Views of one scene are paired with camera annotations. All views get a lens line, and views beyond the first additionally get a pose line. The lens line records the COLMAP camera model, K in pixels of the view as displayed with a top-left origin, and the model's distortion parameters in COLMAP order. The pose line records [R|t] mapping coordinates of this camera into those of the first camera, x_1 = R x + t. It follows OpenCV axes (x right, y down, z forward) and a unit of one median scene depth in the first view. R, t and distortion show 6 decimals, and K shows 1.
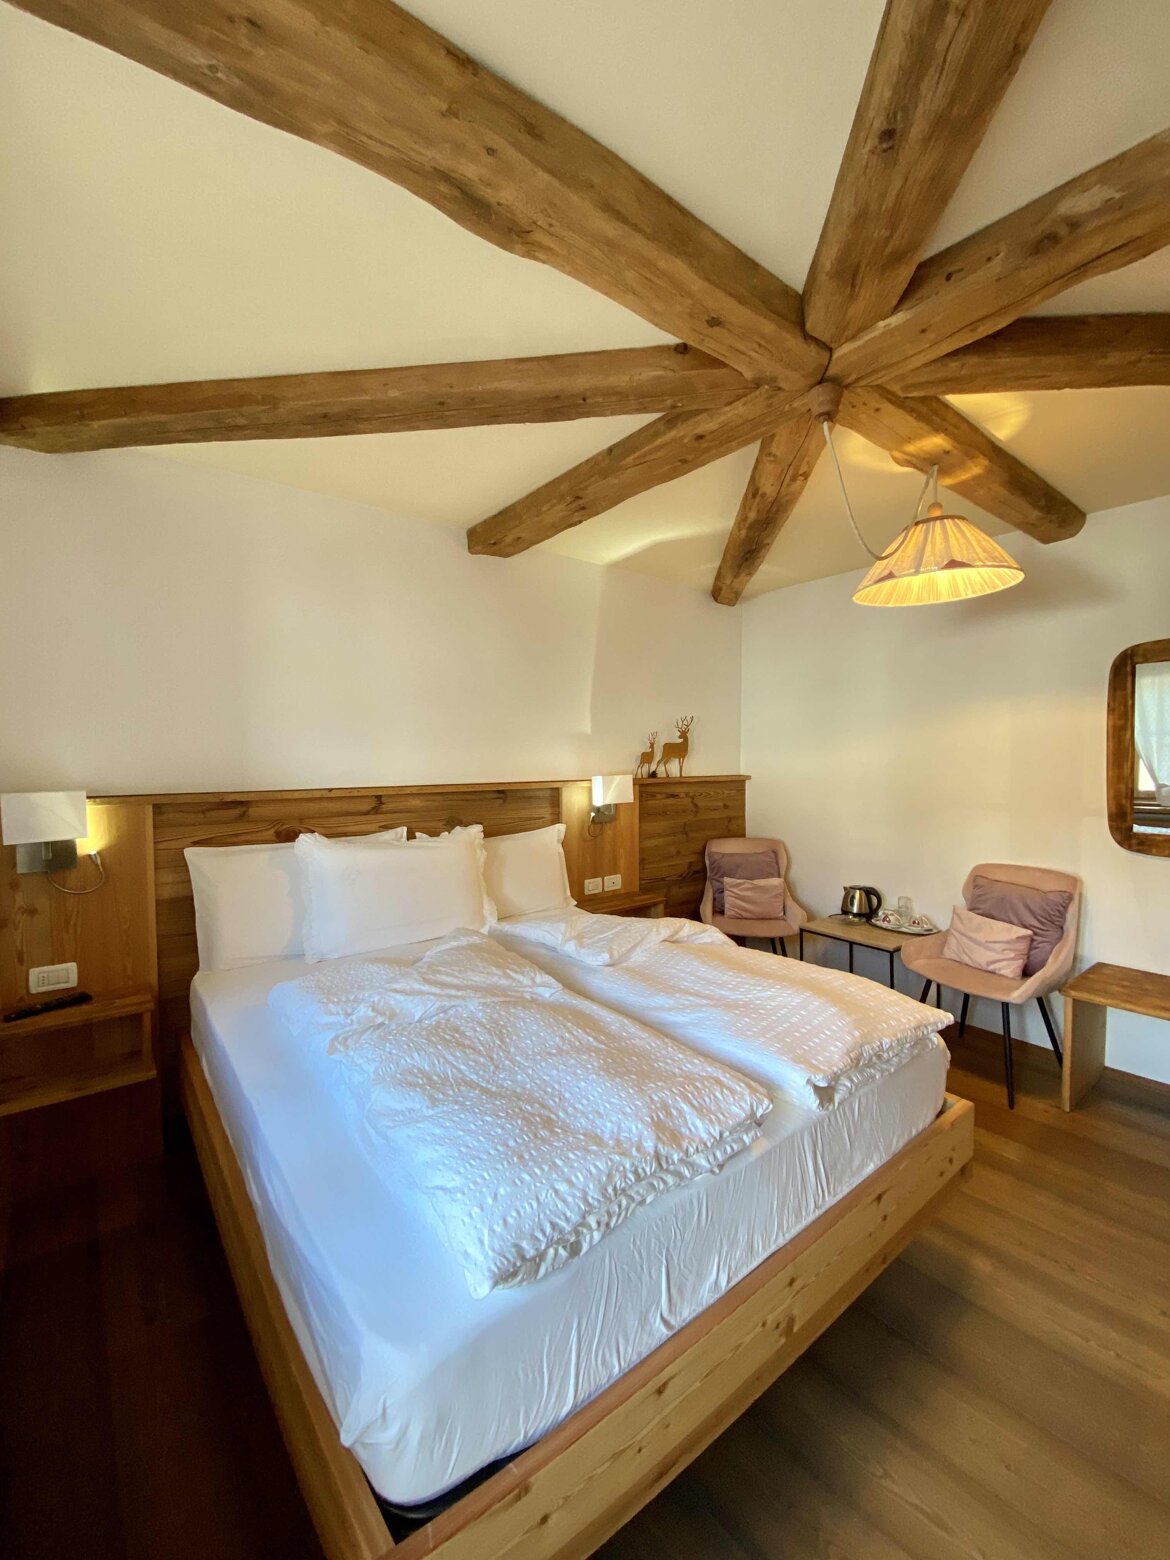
lens RADIAL K [[620.1, 0, 576.7], [0, 620.1, 782.7], [0, 0, 1]] dist [0.011535, -0.015040]
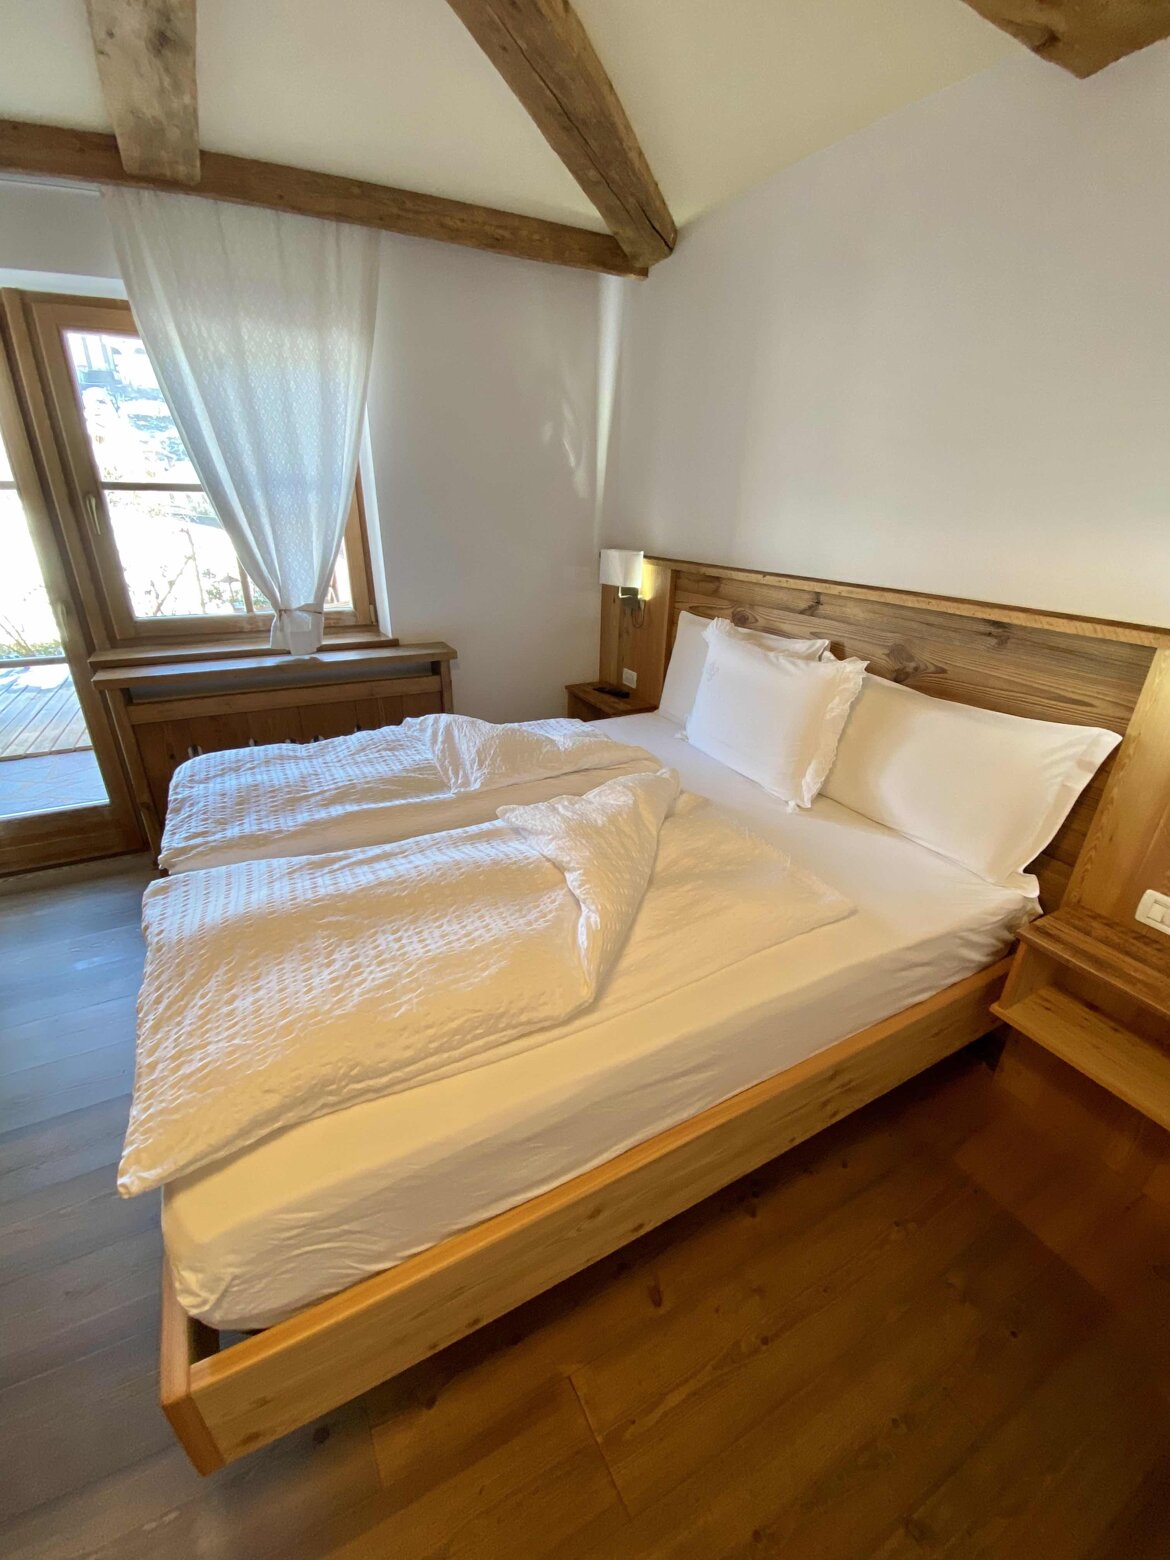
lens RADIAL K [[620.1, 0, 588.0], [0, 620.1, 784.8], [0, 0, 1]] dist [0.011535, -0.015040]
pose [[-0.156714, 0.406553, -0.900086, 0.452243], [-0.061080, 0.905613, 0.419684, -0.060109], [0.985753, 0.120748, -0.117090, 0.733177]]
